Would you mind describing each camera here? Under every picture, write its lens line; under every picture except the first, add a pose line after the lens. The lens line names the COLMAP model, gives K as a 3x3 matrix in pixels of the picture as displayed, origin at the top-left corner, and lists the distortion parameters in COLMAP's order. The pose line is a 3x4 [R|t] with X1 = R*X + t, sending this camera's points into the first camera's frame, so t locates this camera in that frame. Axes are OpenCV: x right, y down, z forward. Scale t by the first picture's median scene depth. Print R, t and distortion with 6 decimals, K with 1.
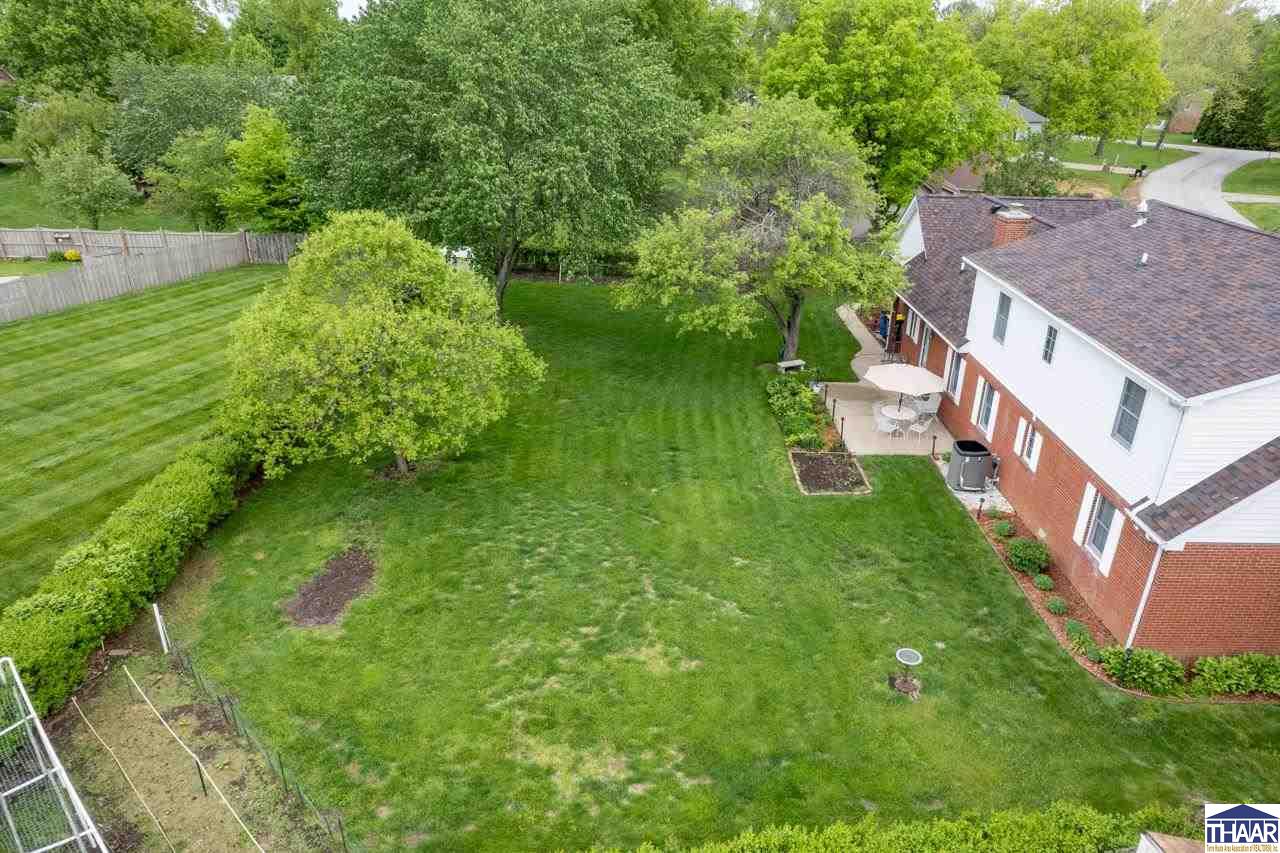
lens RADIAL K [[816.1, 0, 647.5], [0, 816.1, 429.2], [0, 0, 1]] dist [-0.051409, 0.028926]
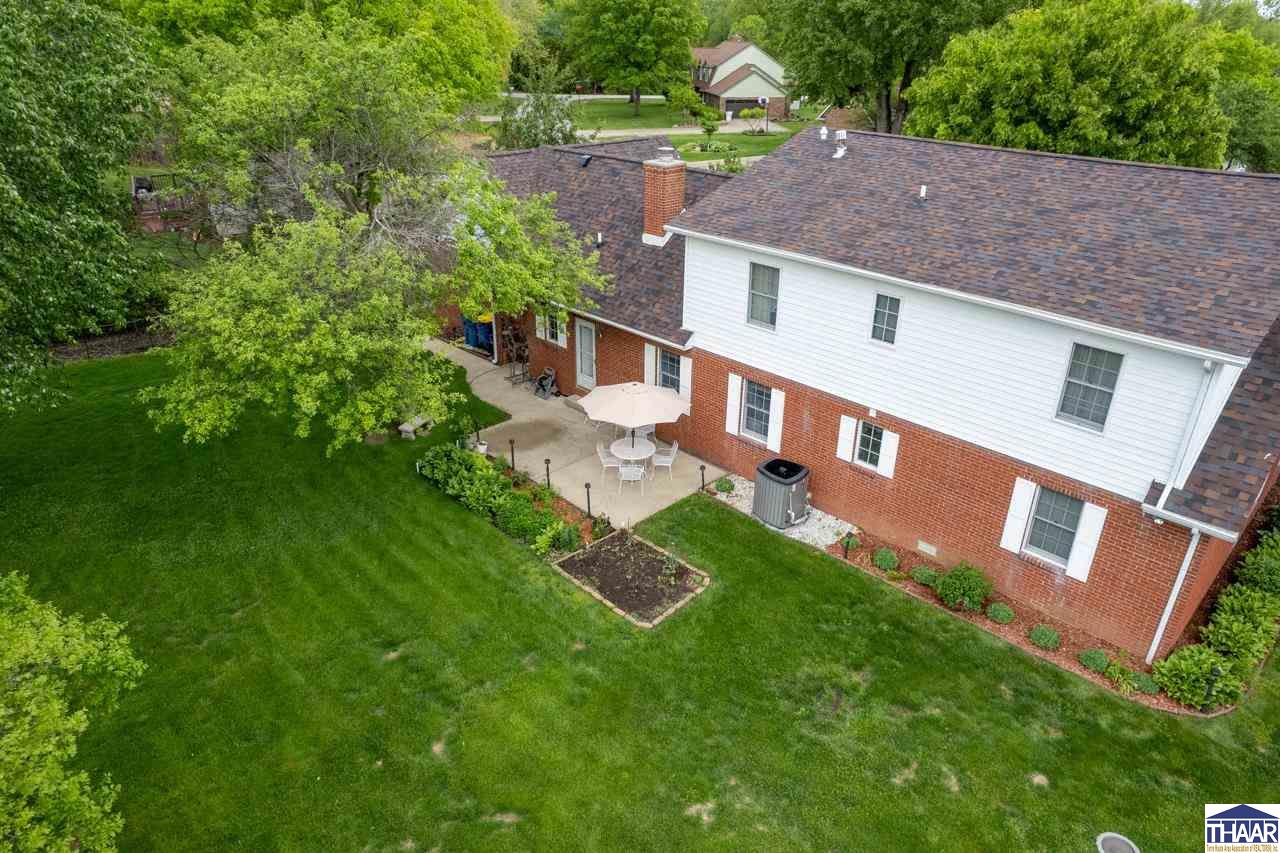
lens RADIAL K [[816.1, 0, 640.7], [0, 816.1, 434.3], [0, 0, 1]] dist [-0.051409, 0.028926]
pose [[0.712955, -0.318663, 0.624619, -0.166657], [0.291462, 0.944851, 0.149354, -0.164261], [-0.637765, 0.075570, 0.766515, 0.499431]]
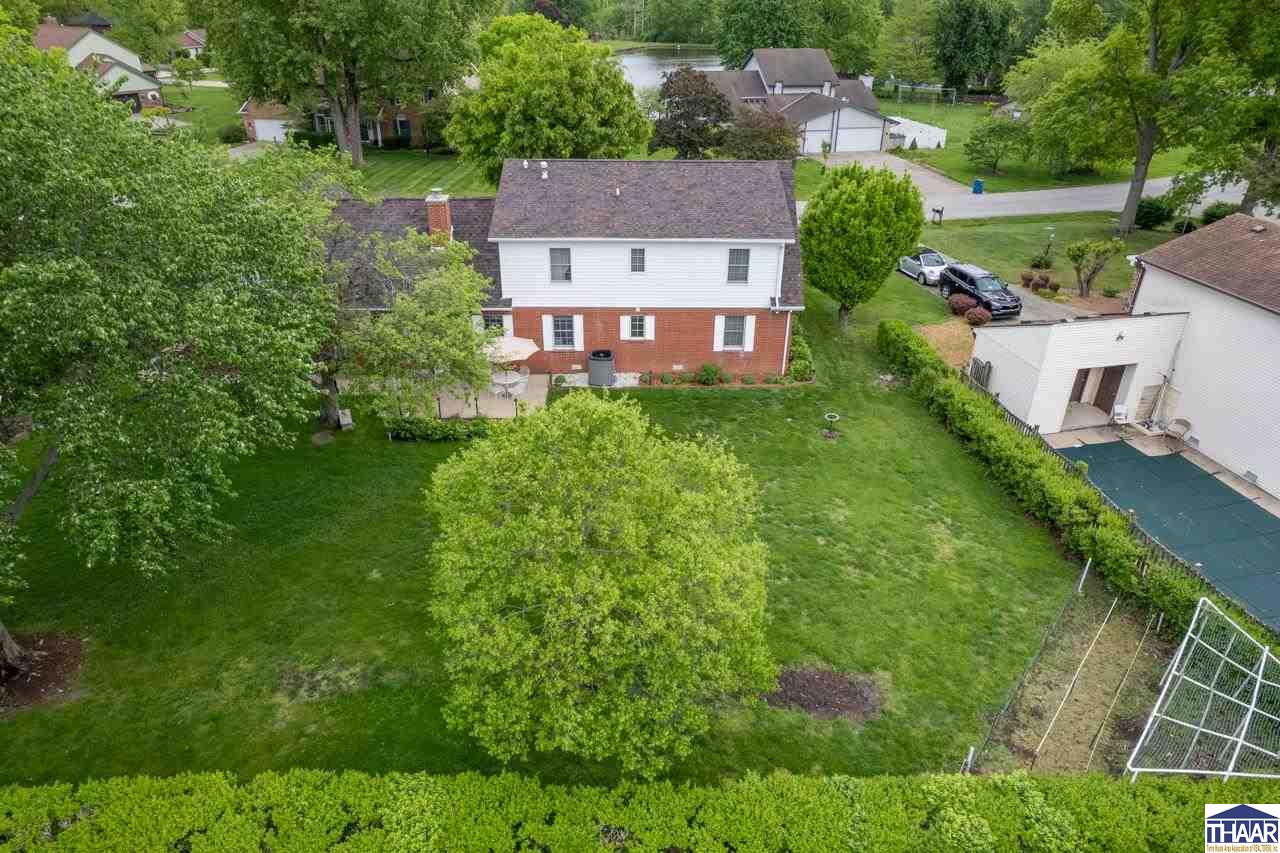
lens RADIAL K [[816.1, 0, 645.6], [0, 816.1, 429.1], [0, 0, 1]] dist [-0.051409, 0.028926]
pose [[-0.013489, -0.501538, 0.865030, -0.878260], [0.407429, 0.787278, 0.462812, -0.496410], [-0.913137, 0.358681, 0.193722, 0.713369]]
